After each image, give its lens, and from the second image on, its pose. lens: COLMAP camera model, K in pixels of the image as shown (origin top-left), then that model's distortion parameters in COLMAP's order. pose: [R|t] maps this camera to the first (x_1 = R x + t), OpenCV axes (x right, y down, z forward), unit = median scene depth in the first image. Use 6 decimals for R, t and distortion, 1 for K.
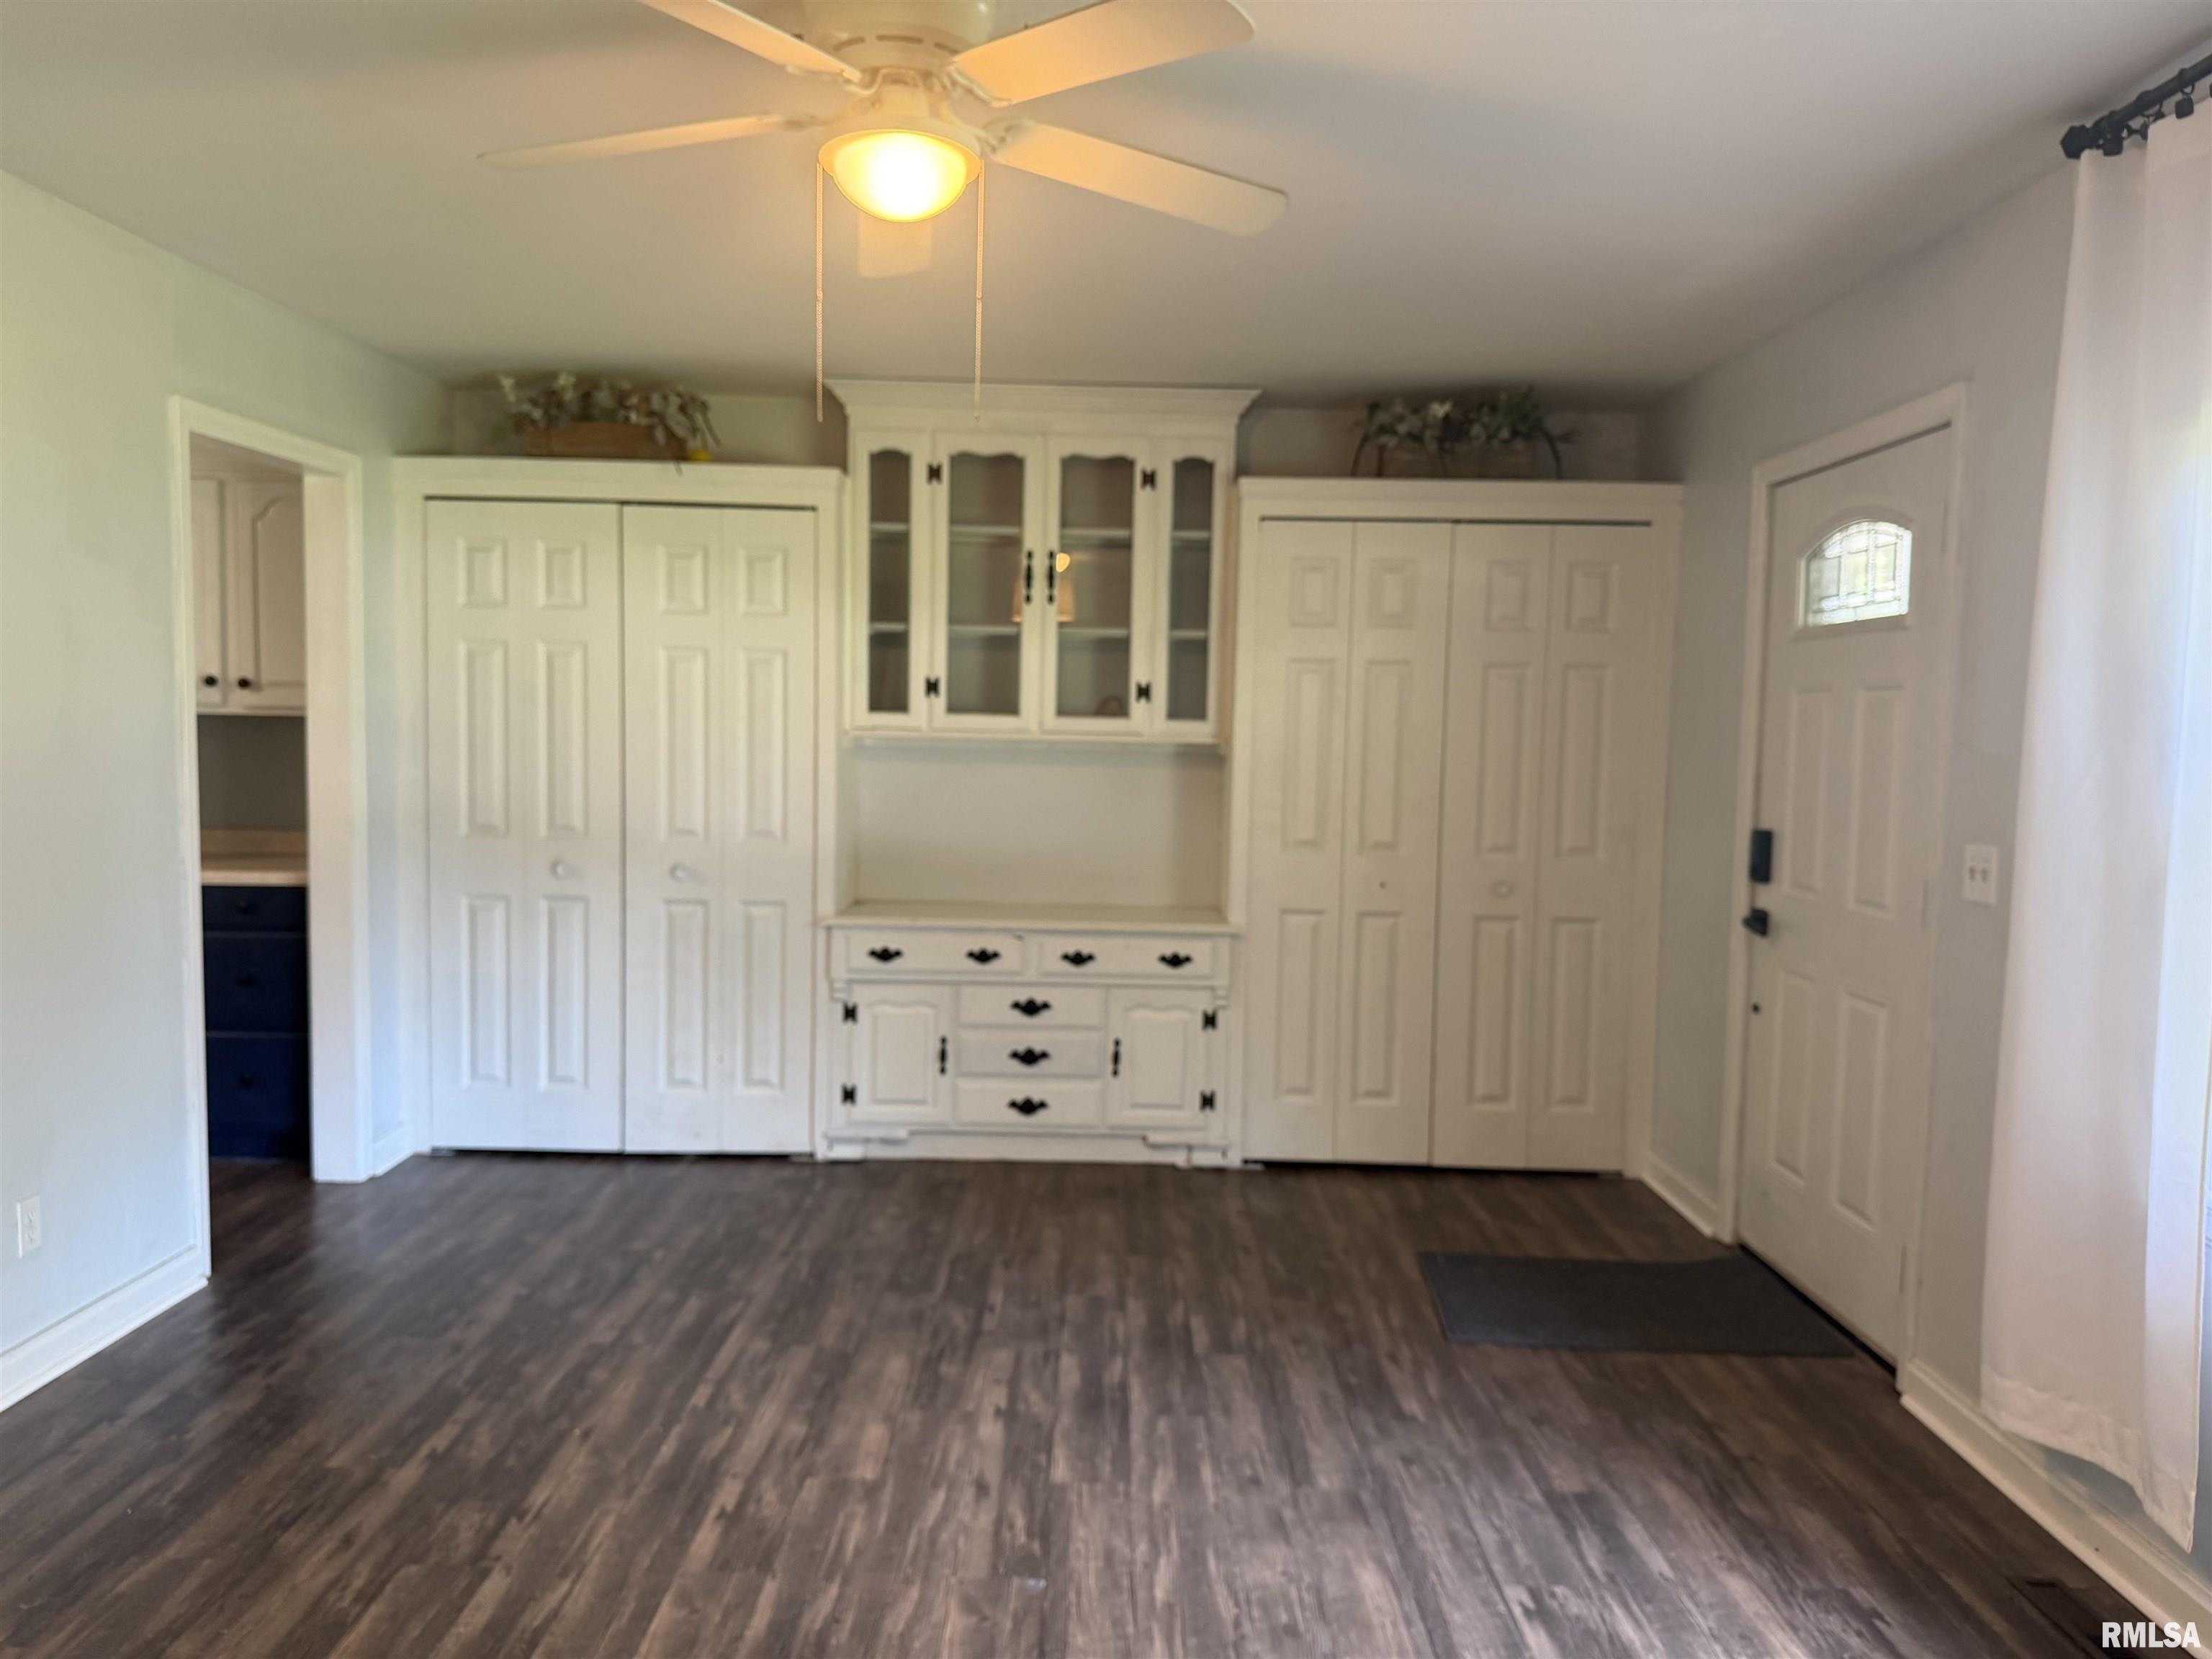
lens RADIAL K [[1593.4, 0, 1106.0], [0, 1593.4, 829.5], [0, 0, 1]] dist [0.035400, -0.040693]
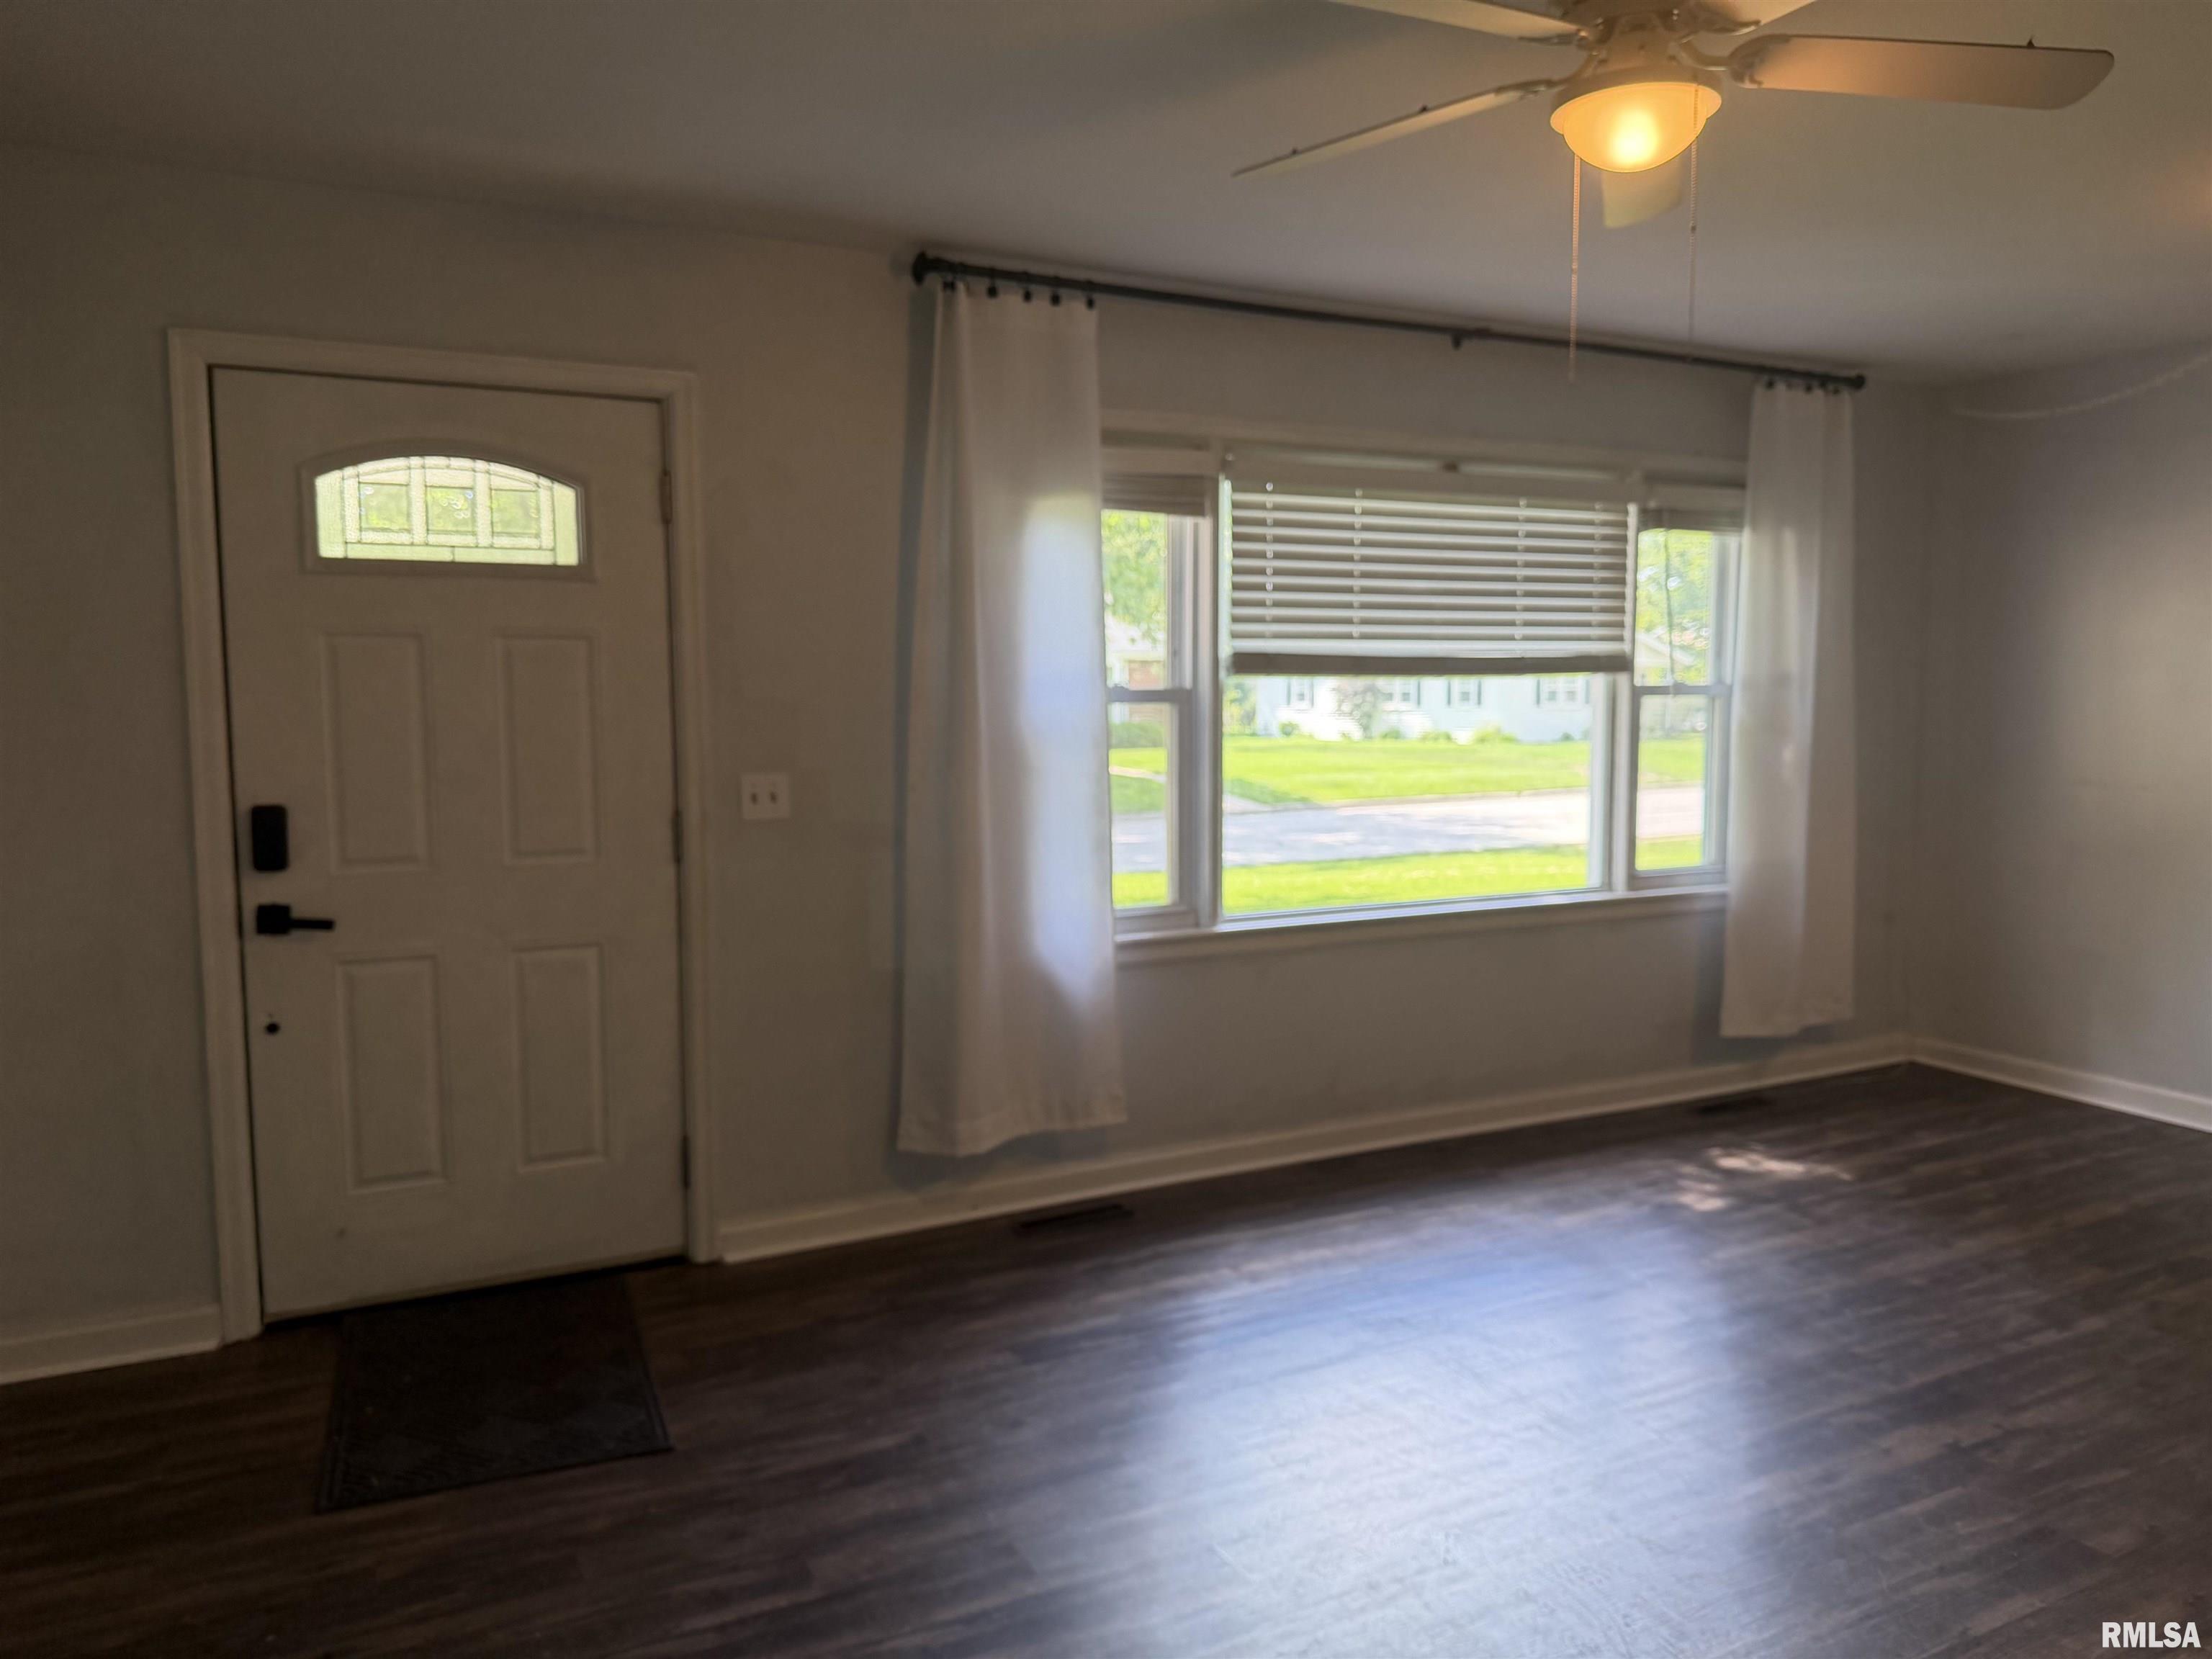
lens RADIAL K [[1593.4, 0, 1106.0], [0, 1593.4, 829.5], [0, 0, 1]] dist [0.035400, -0.040693]
pose [[-0.473185, -0.088570, 0.876500, -0.564537], [0.052959, 0.990274, 0.128657, -0.079134], [-0.879370, 0.107297, -0.463892, 1.153130]]
